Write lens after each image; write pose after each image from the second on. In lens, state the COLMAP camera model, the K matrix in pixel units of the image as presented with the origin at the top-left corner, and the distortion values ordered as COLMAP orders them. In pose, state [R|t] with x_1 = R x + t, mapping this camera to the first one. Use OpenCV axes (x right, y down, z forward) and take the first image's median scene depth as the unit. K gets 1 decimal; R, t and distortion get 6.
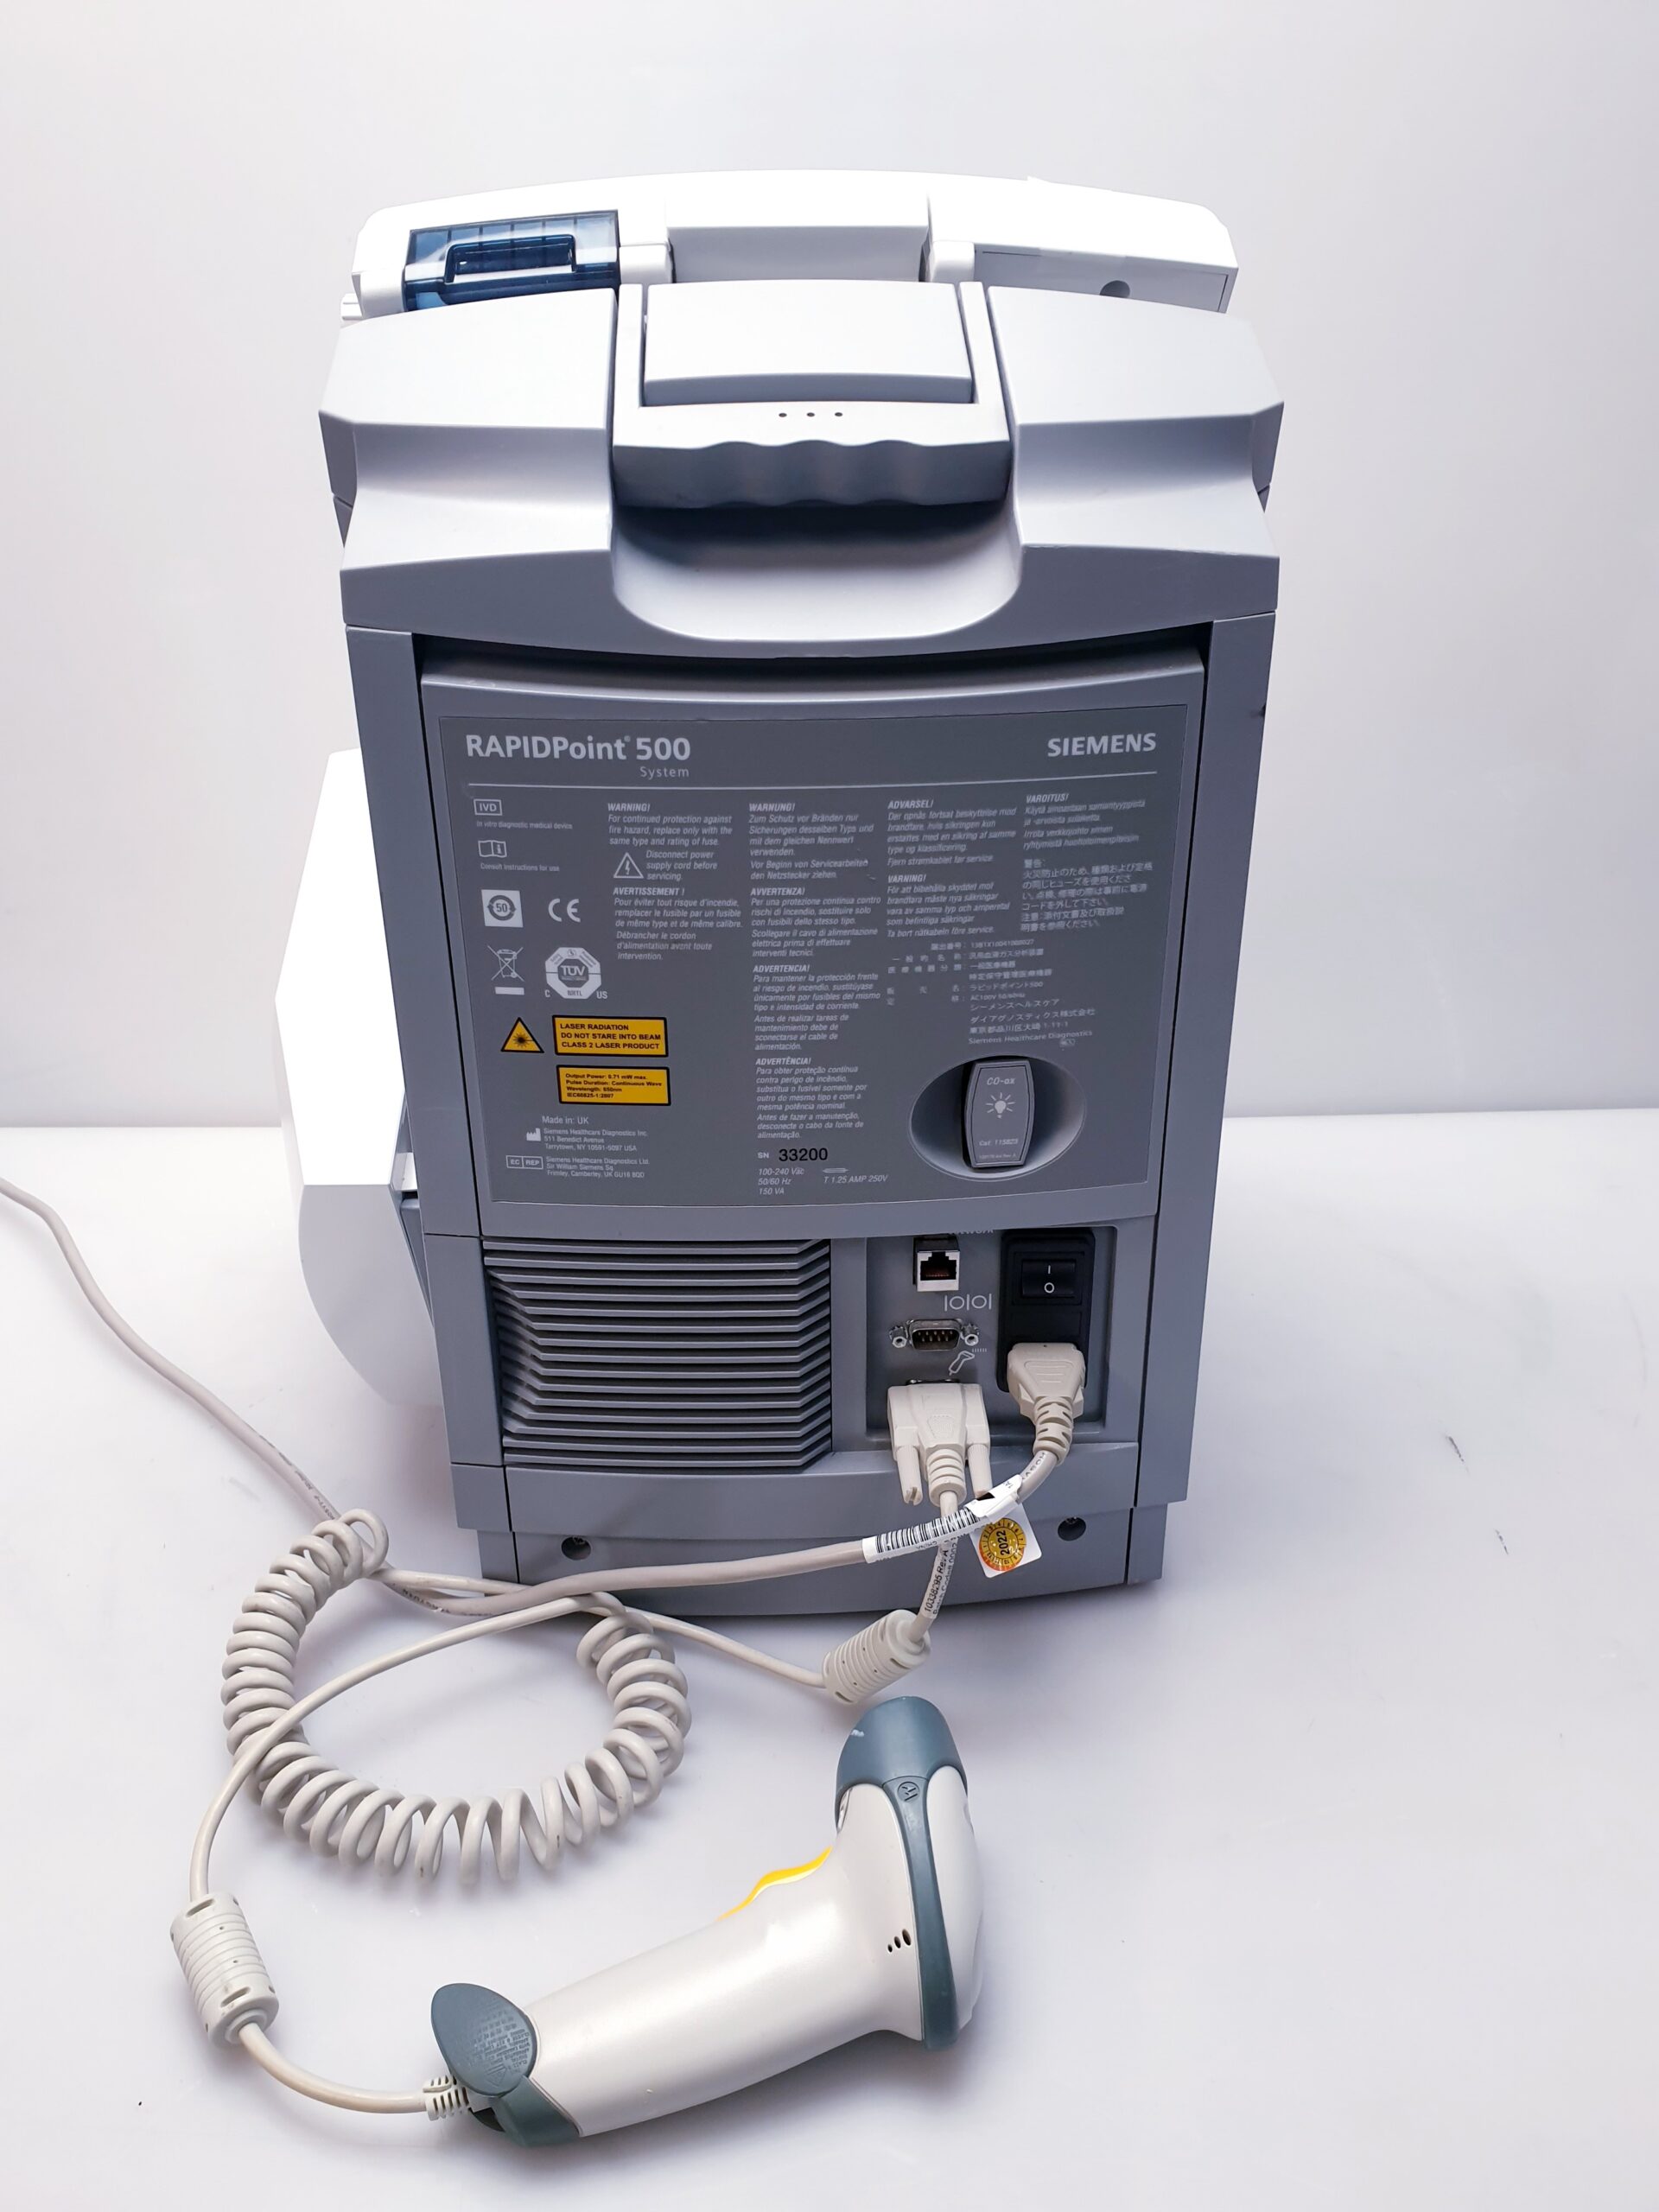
lens RADIAL K [[1735.2, 0, 841.5], [0, 1735.2, 1077.3], [0, 0, 1]] dist [0.054504, -0.145612]
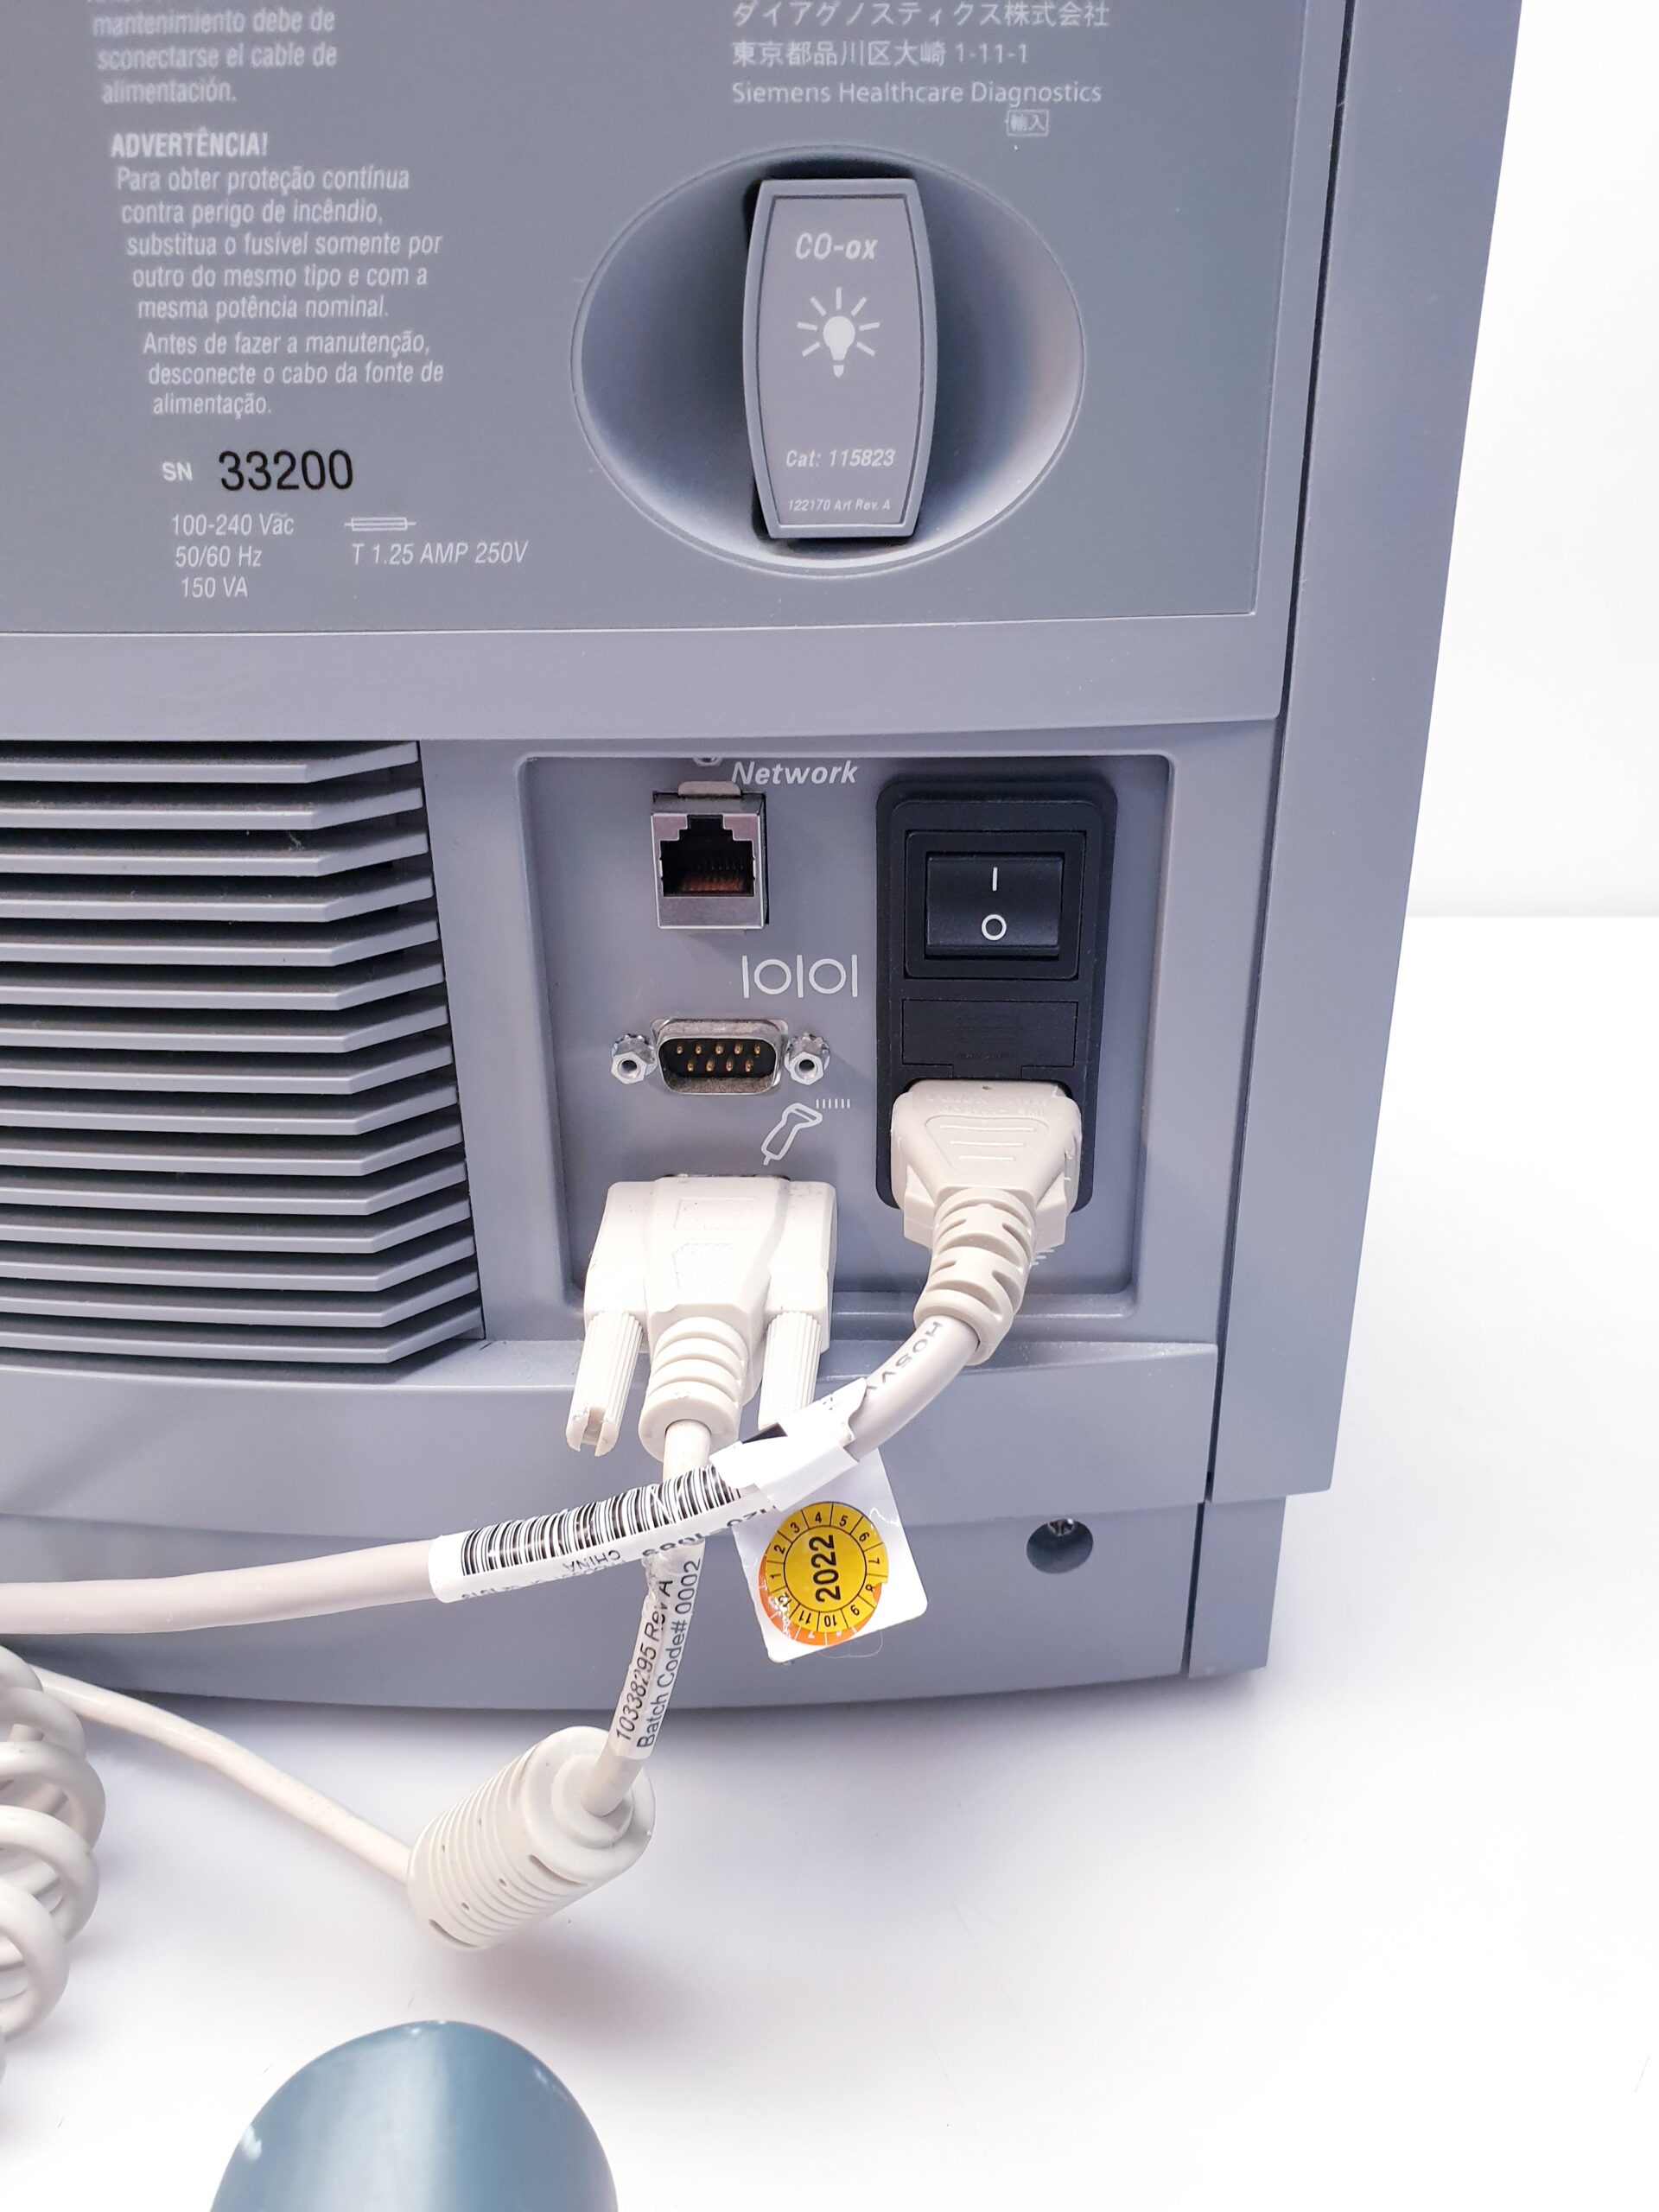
lens RADIAL K [[1735.2, 0, 839.1], [0, 1735.2, 1122.0], [0, 0, 1]] dist [0.054504, -0.145612]
pose [[0.996877, 0.026776, -0.074293, 0.128287], [-0.026041, 0.999602, 0.010853, 0.180781], [0.074554, -0.008885, 0.997177, 0.677400]]
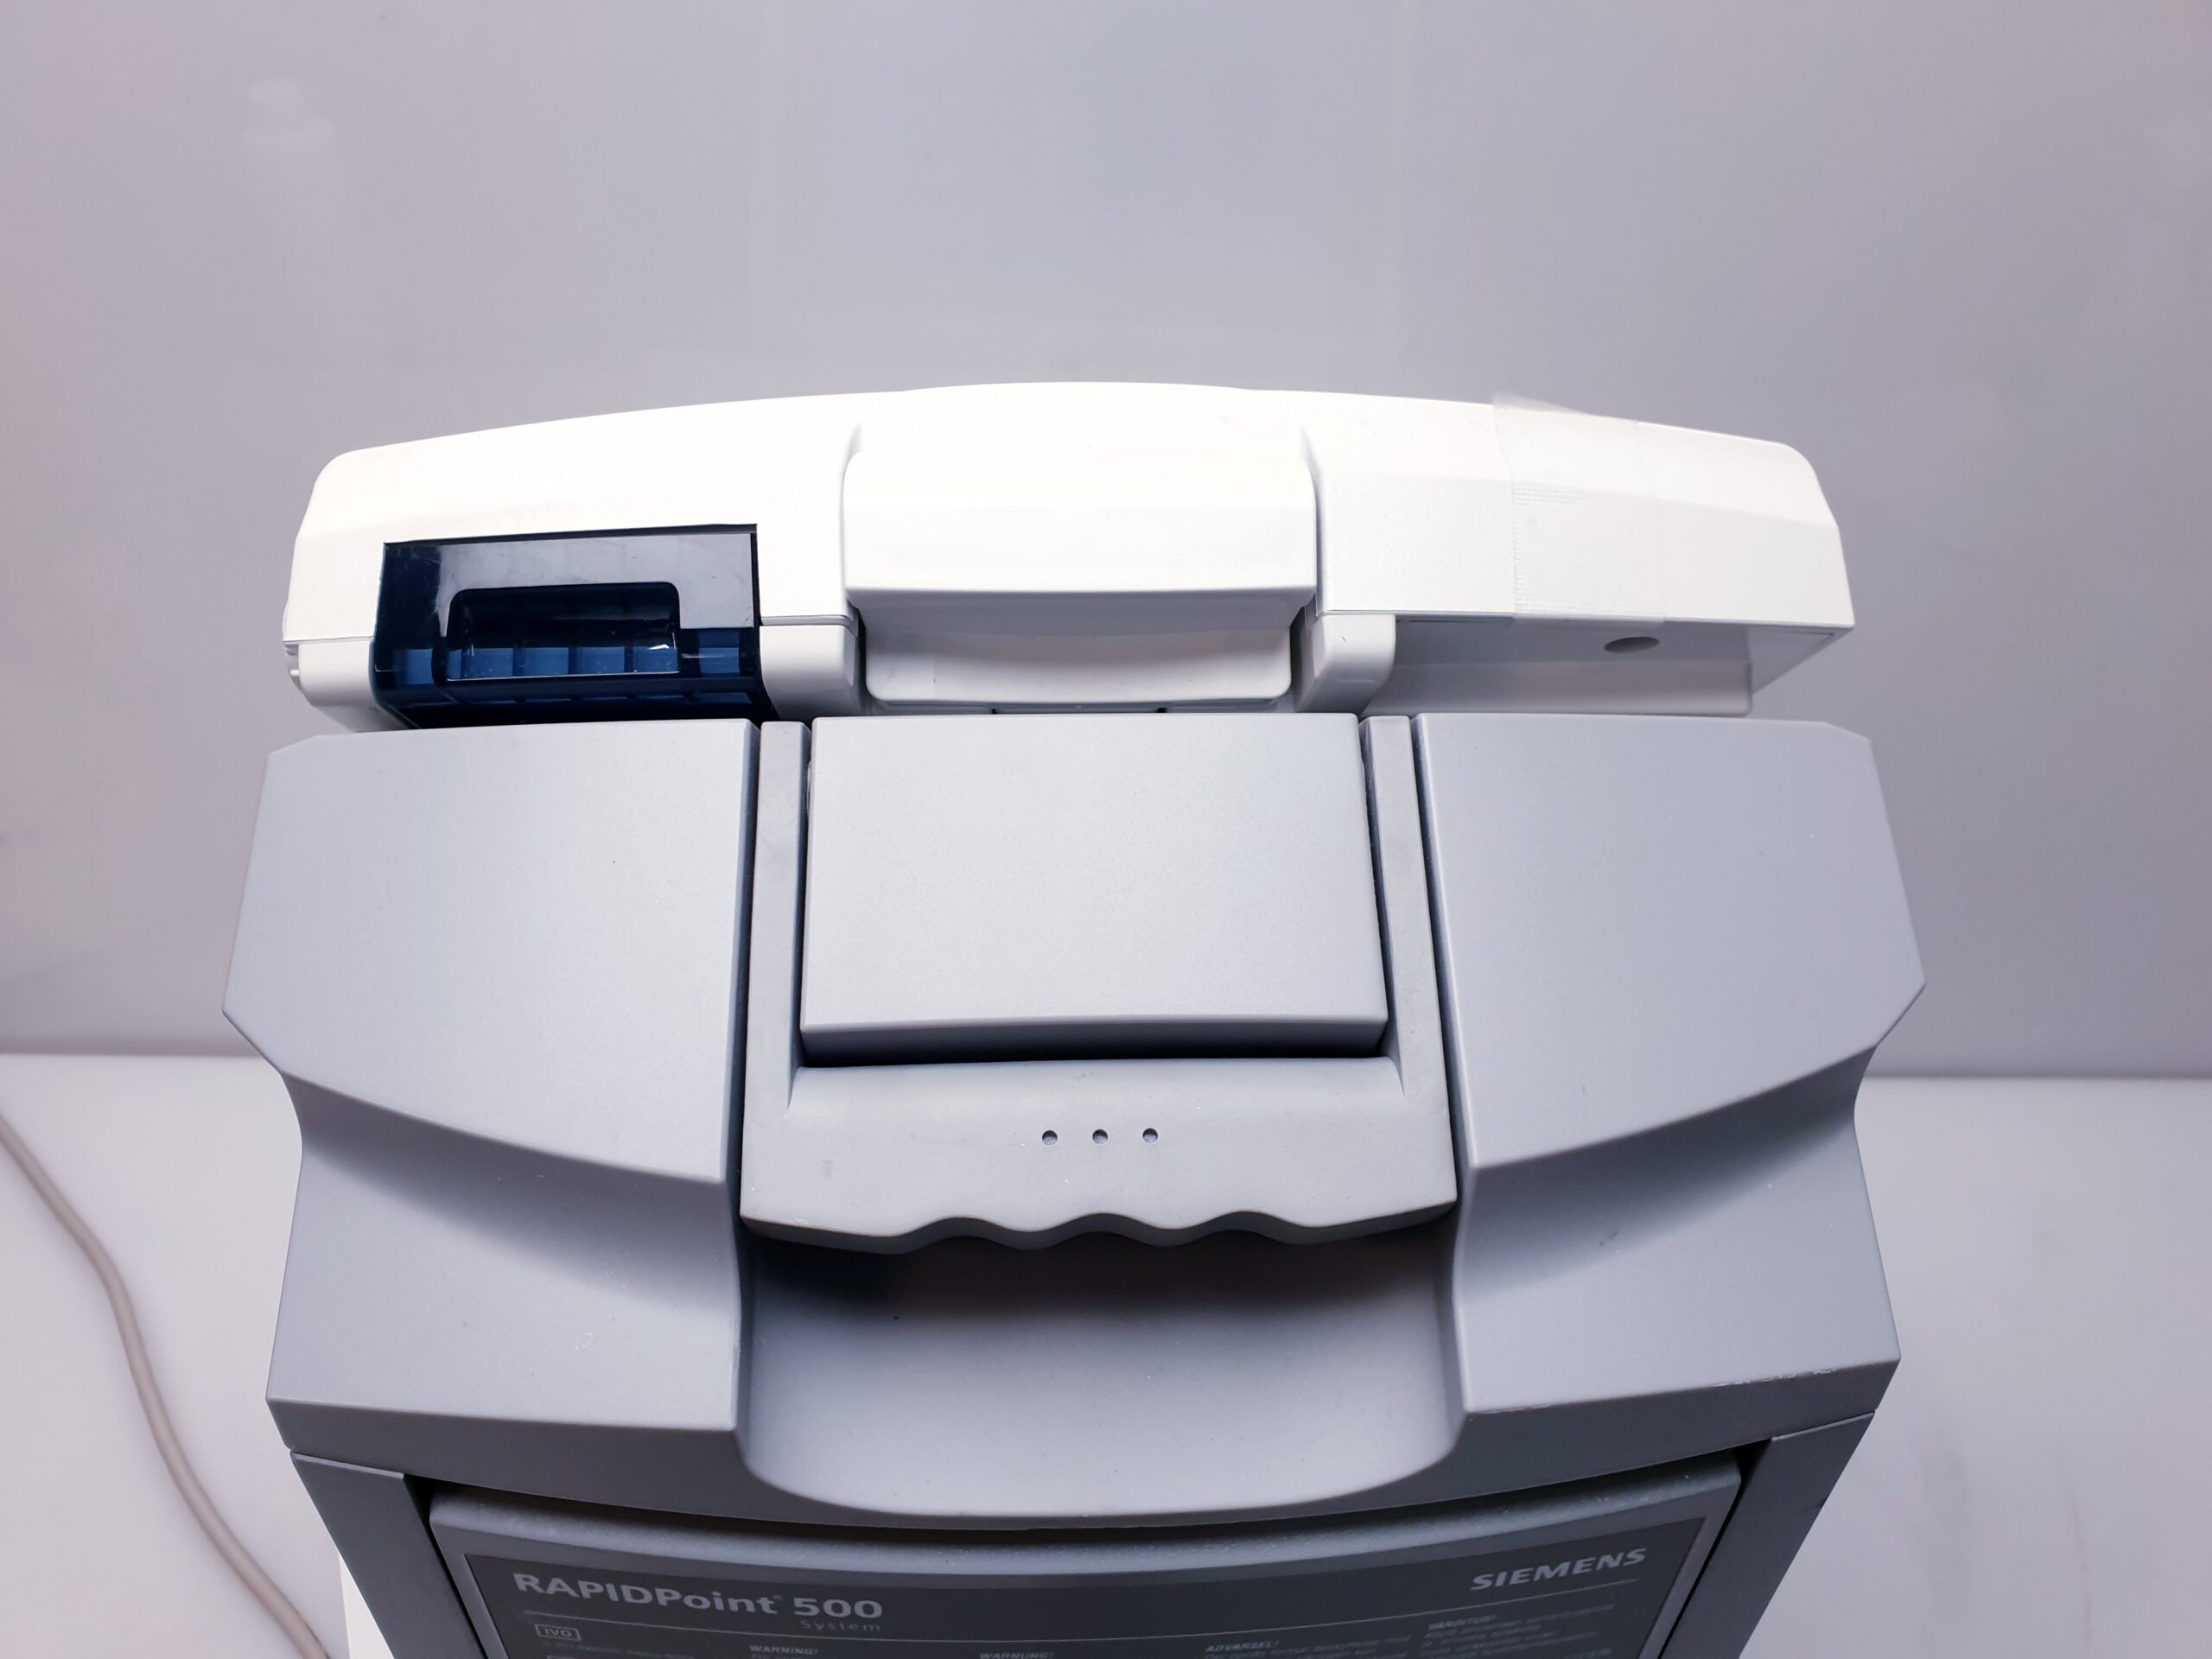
lens RADIAL K [[1735.2, 0, 1079.5], [0, 1735.2, 878.5], [0, 0, 1]] dist [0.054504, -0.145612]
pose [[0.999685, 0.024739, 0.004176, -0.026234], [-0.024988, 0.966861, 0.254077, -0.554664], [0.002248, -0.254101, 0.967175, 0.451772]]
